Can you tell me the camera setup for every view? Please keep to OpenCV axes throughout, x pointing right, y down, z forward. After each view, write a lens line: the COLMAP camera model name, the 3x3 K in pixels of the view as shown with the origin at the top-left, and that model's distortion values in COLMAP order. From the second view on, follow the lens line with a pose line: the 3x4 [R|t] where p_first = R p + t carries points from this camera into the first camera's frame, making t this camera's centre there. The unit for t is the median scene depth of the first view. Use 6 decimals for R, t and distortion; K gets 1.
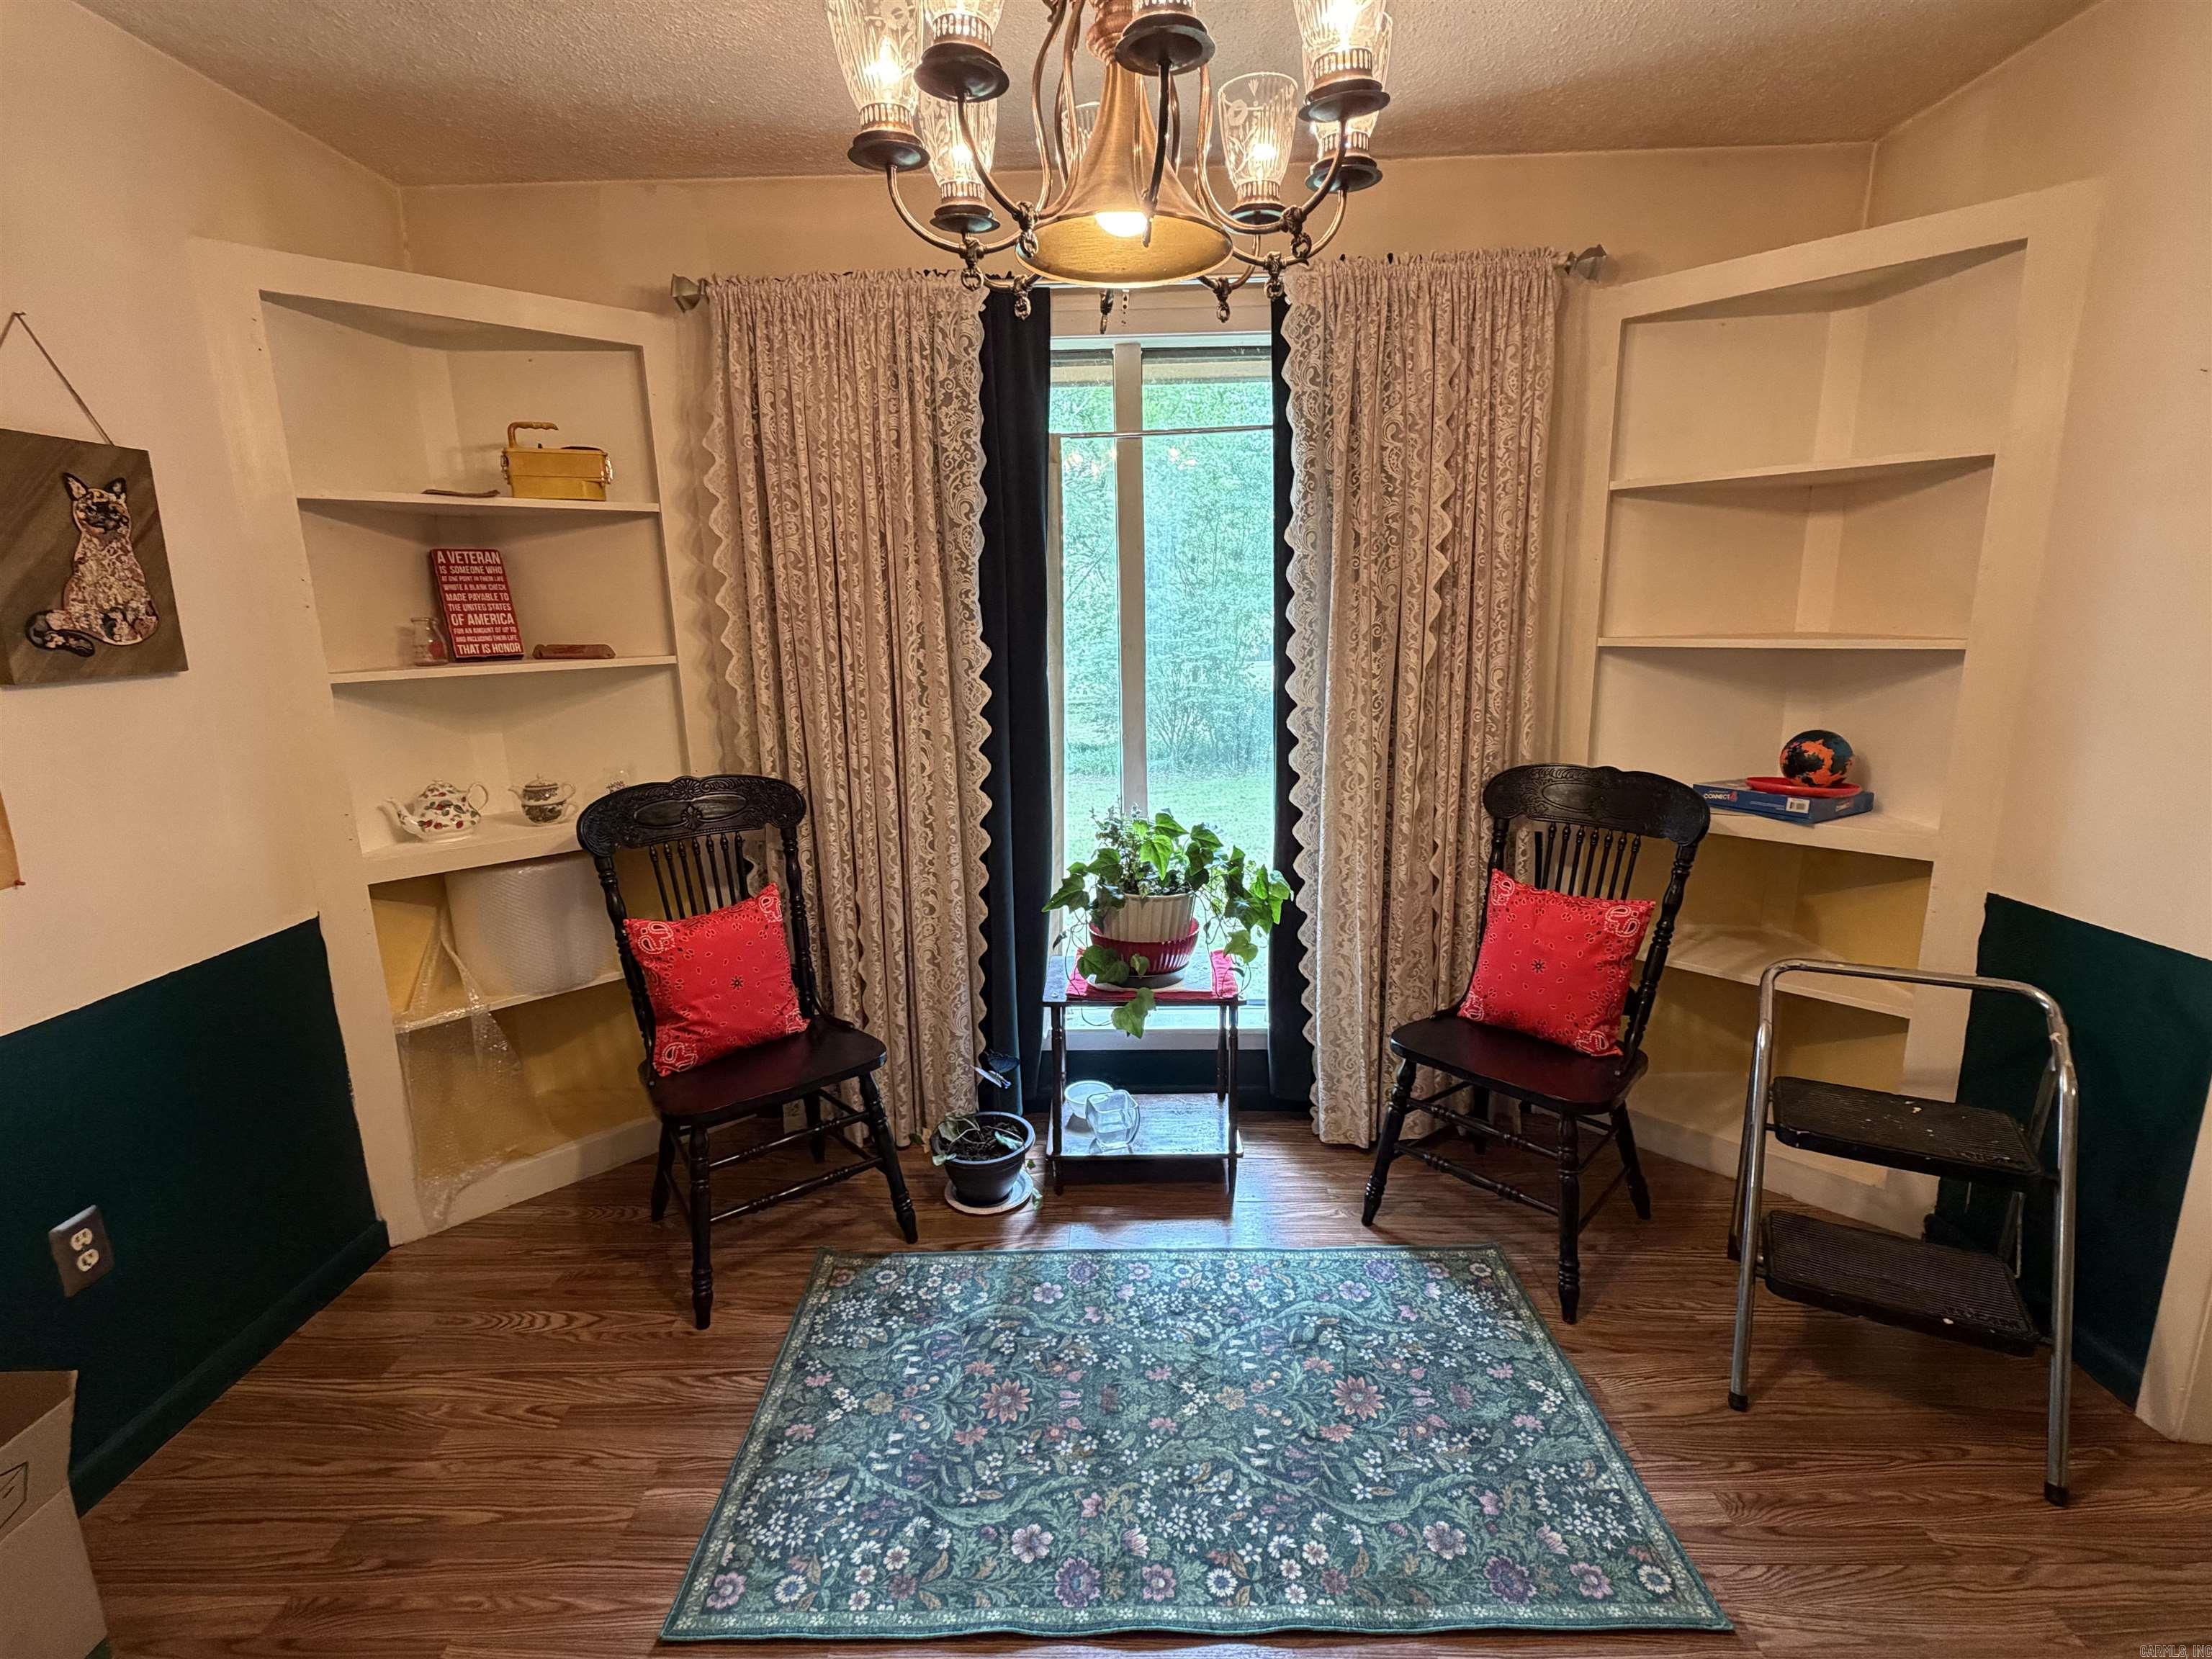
lens RADIAL K [[1042.7, 0, 1103.3], [0, 1042.7, 835.8], [0, 0, 1]] dist [-0.000394, 0.000323]
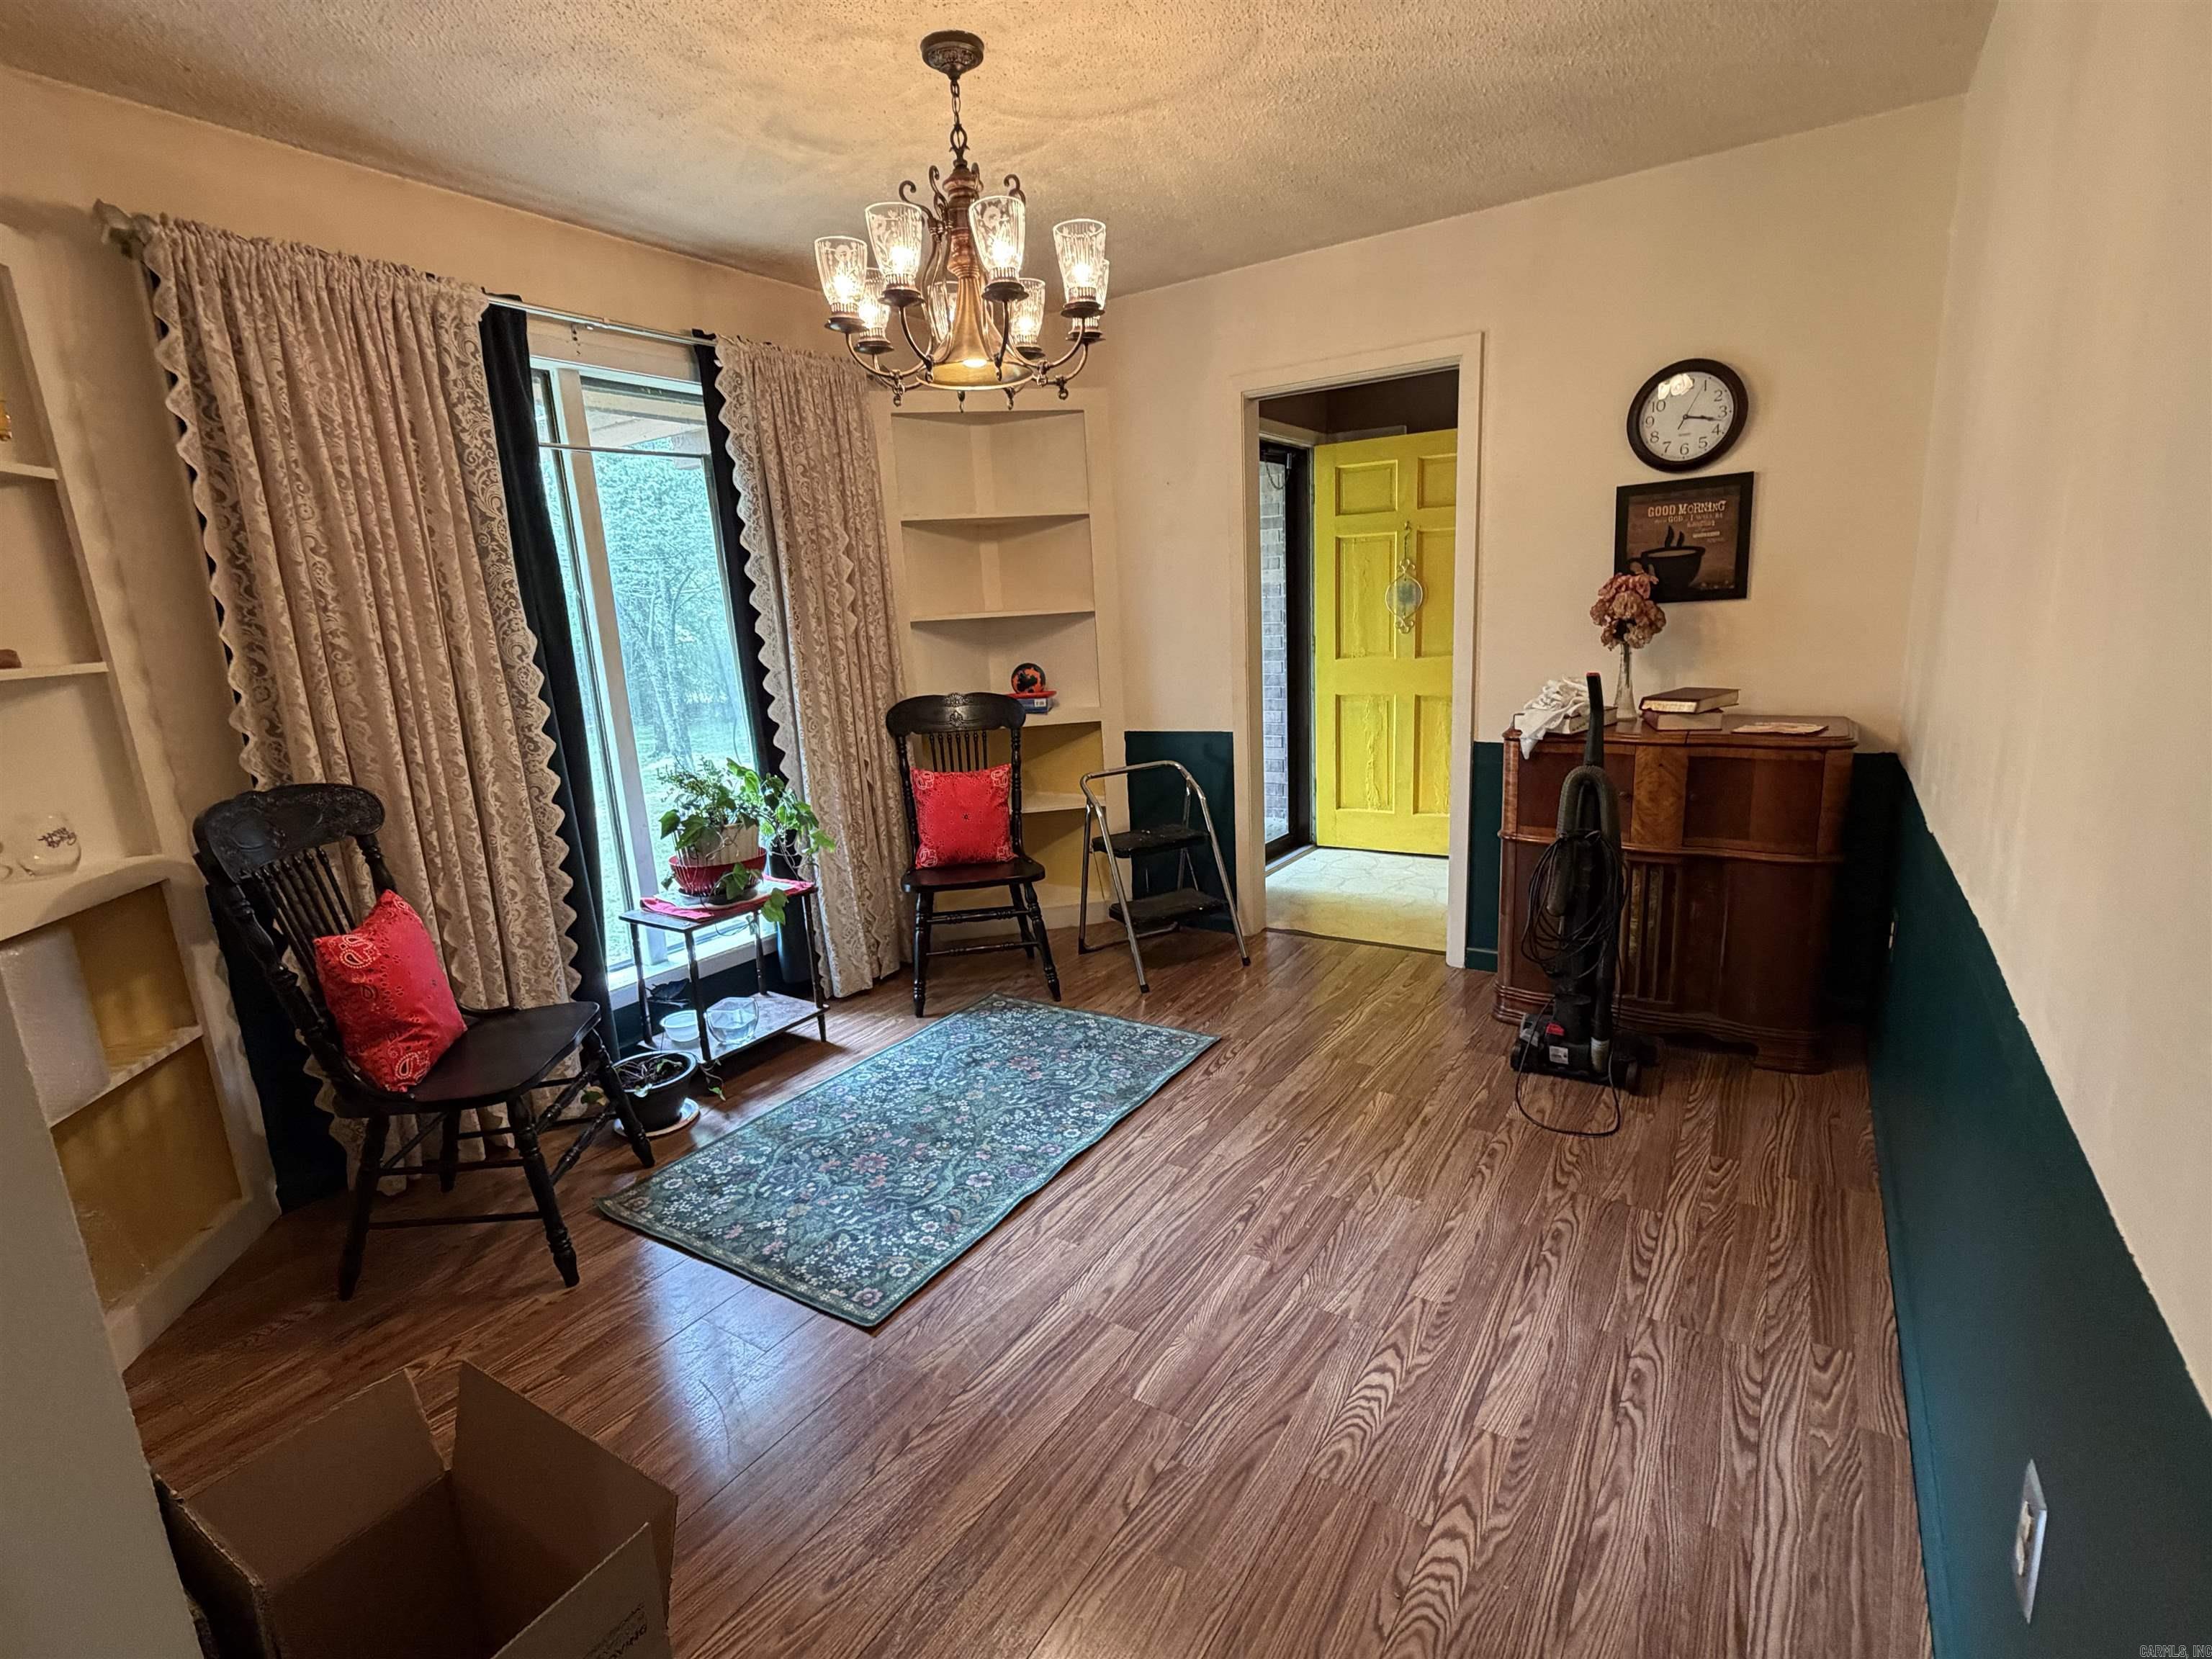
lens RADIAL K [[1042.7, 0, 1106.0], [0, 1042.7, 832.9], [0, 0, 1]] dist [-0.000394, 0.000323]
pose [[0.530337, -0.190567, 0.826091, -0.756655], [0.221991, 0.971626, 0.081625, 0.063999], [-0.818207, 0.140095, 0.557594, -0.053407]]
